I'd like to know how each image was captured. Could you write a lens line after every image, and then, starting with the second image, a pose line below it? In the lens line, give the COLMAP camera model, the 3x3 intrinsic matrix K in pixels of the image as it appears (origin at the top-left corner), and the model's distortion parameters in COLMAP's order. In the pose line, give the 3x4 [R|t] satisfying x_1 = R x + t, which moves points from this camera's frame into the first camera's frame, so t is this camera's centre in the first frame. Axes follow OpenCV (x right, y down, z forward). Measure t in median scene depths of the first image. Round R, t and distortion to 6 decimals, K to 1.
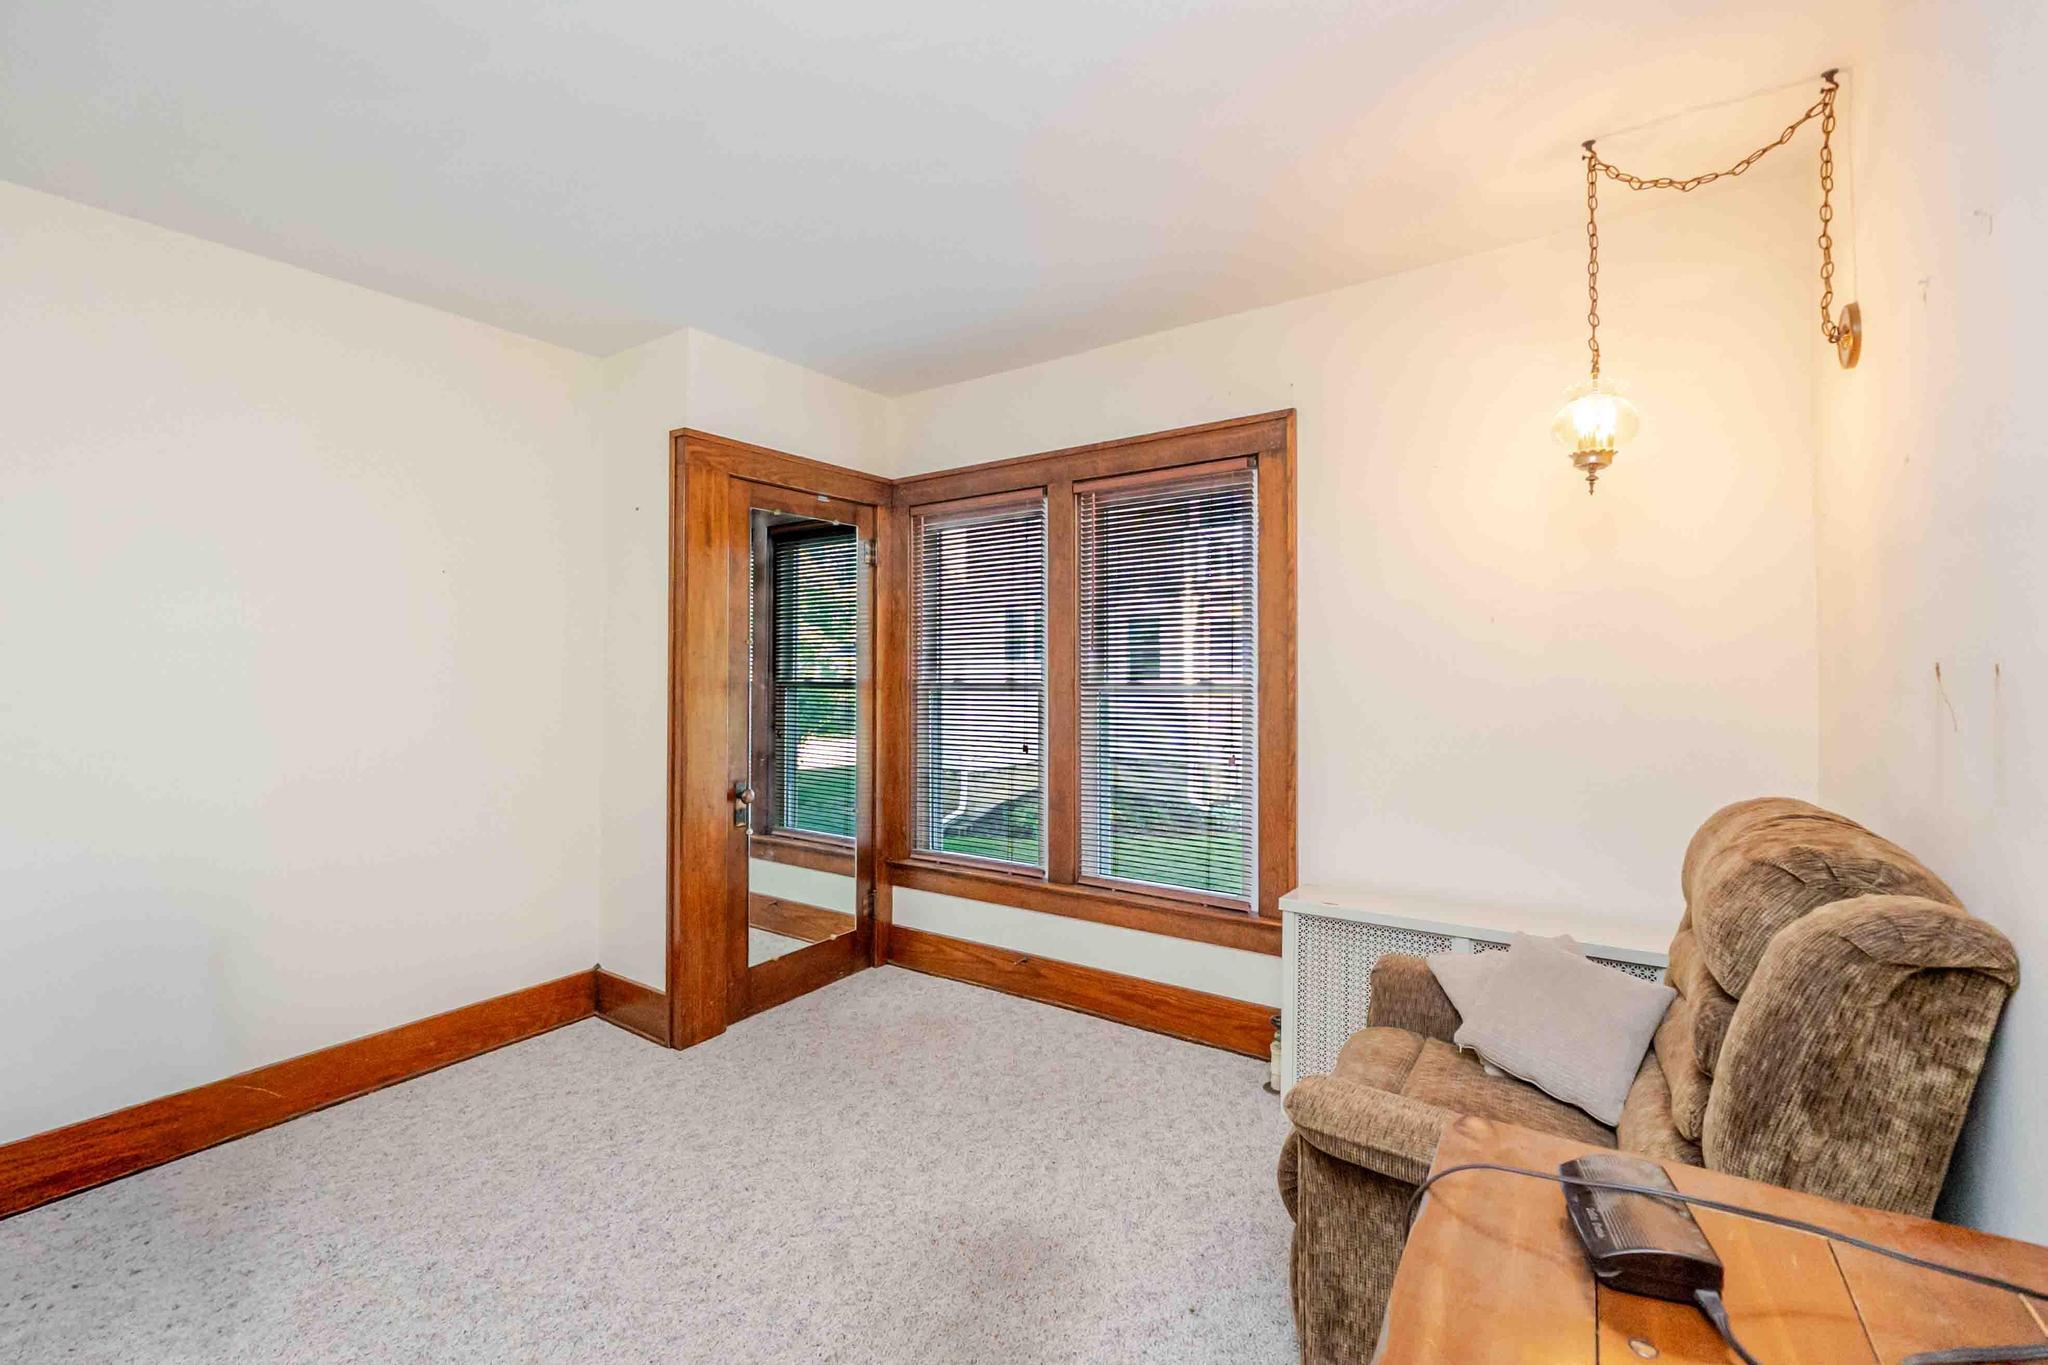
lens RADIAL K [[879.5, 0, 1019.5], [0, 879.5, 656.0], [0, 0, 1]] dist [-0.003415, 0.000071]
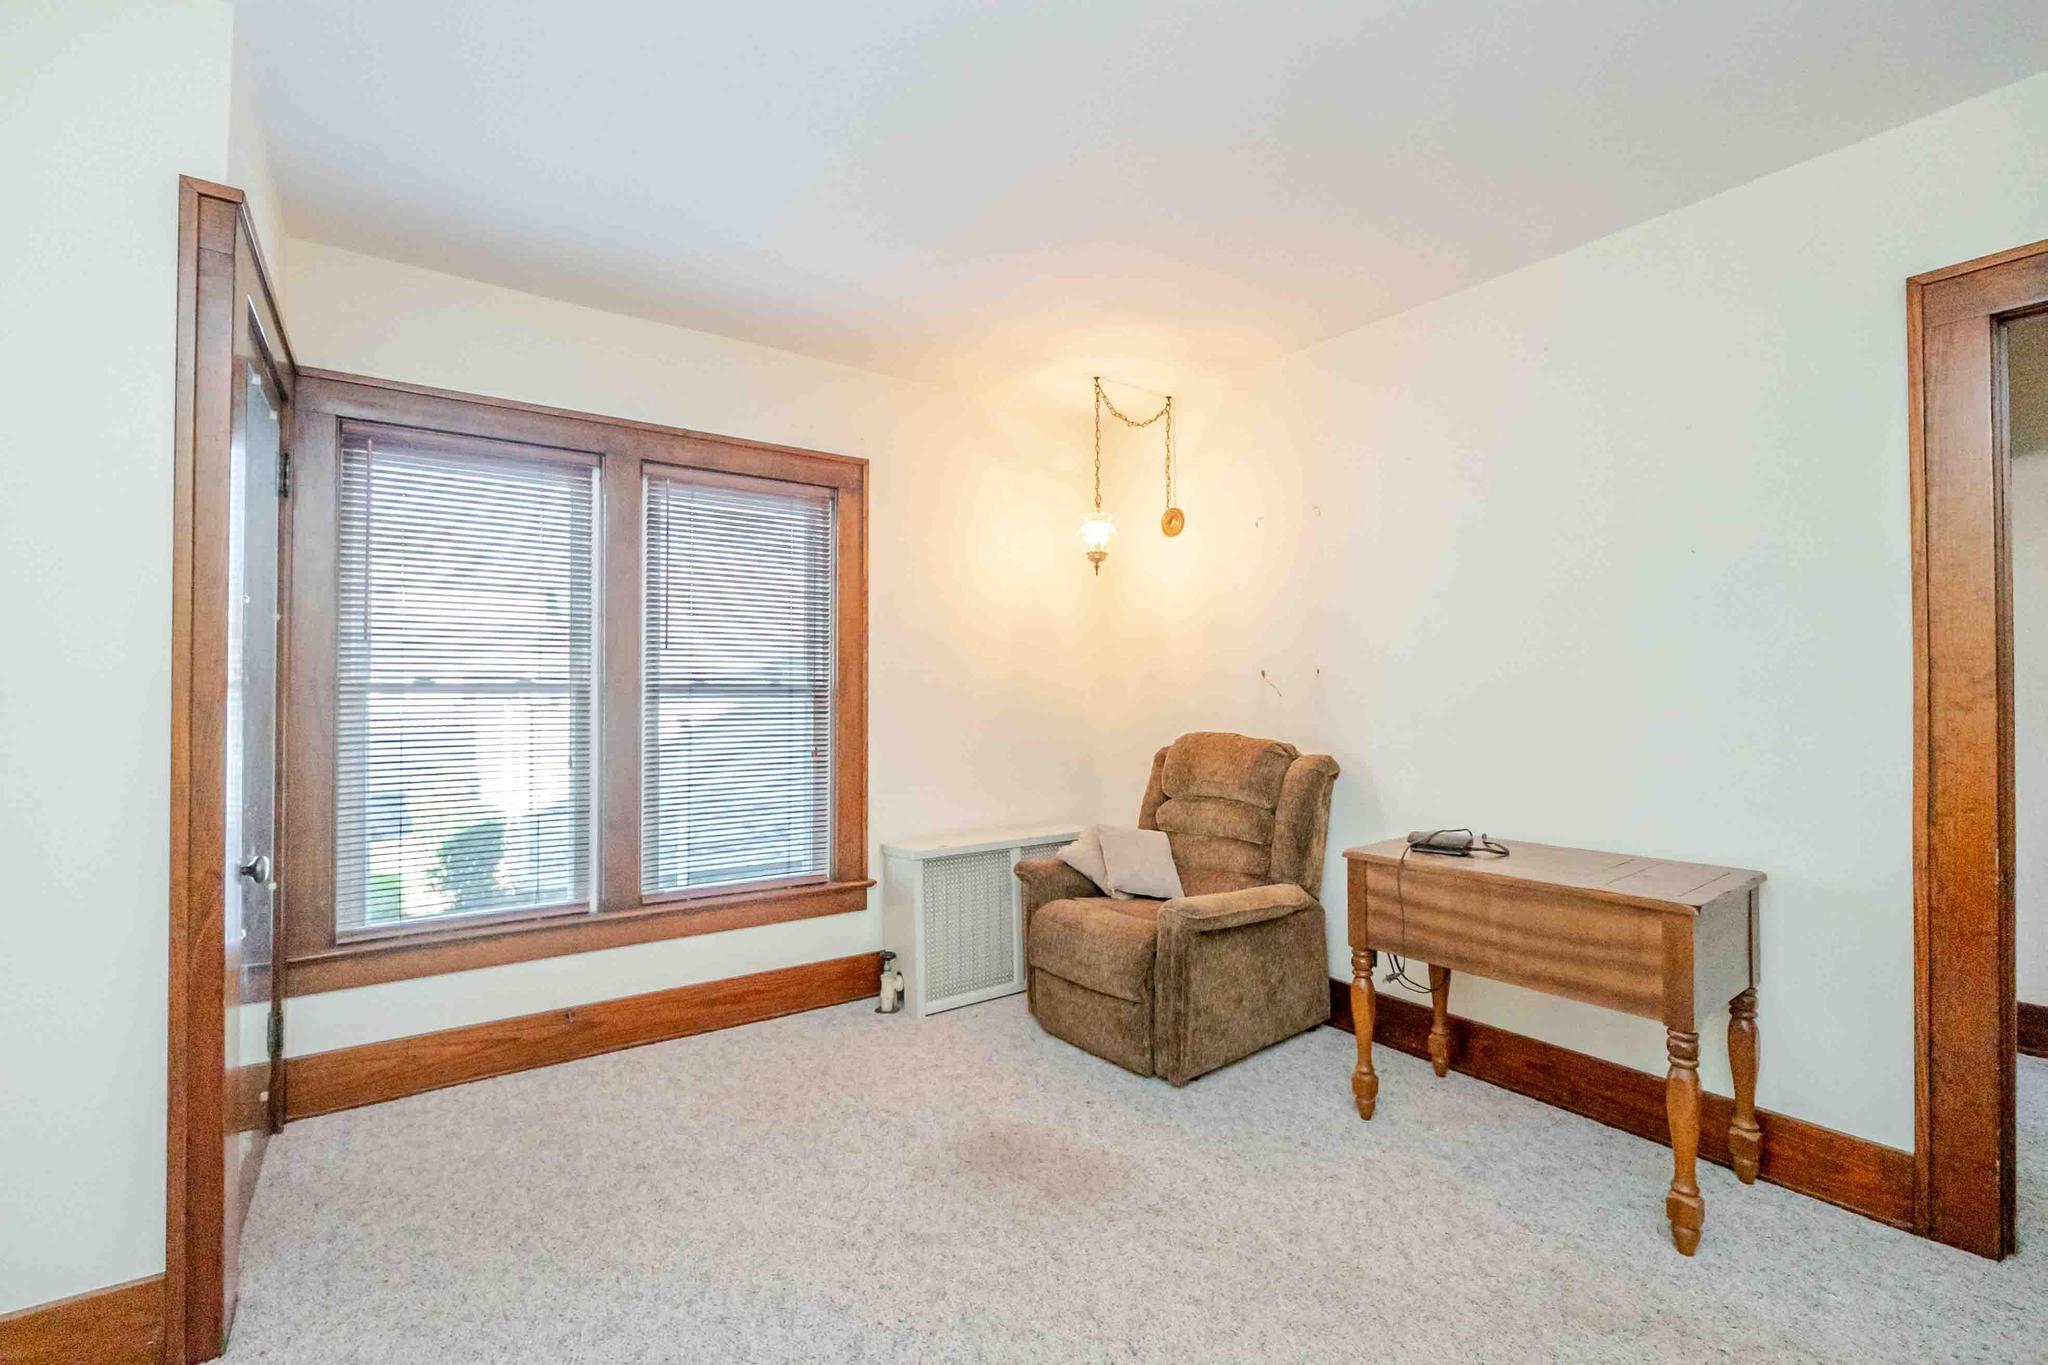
lens RADIAL K [[866.7, 0, 1013.0], [0, 866.7, 693.2], [0, 0, 1]] dist [-0.008031, 0.000414]
pose [[0.340998, 0.011223, 0.939997, -0.704084], [-0.013930, 0.999879, -0.006884, 0.045637], [-0.939961, -0.010747, 0.341113, 0.372034]]
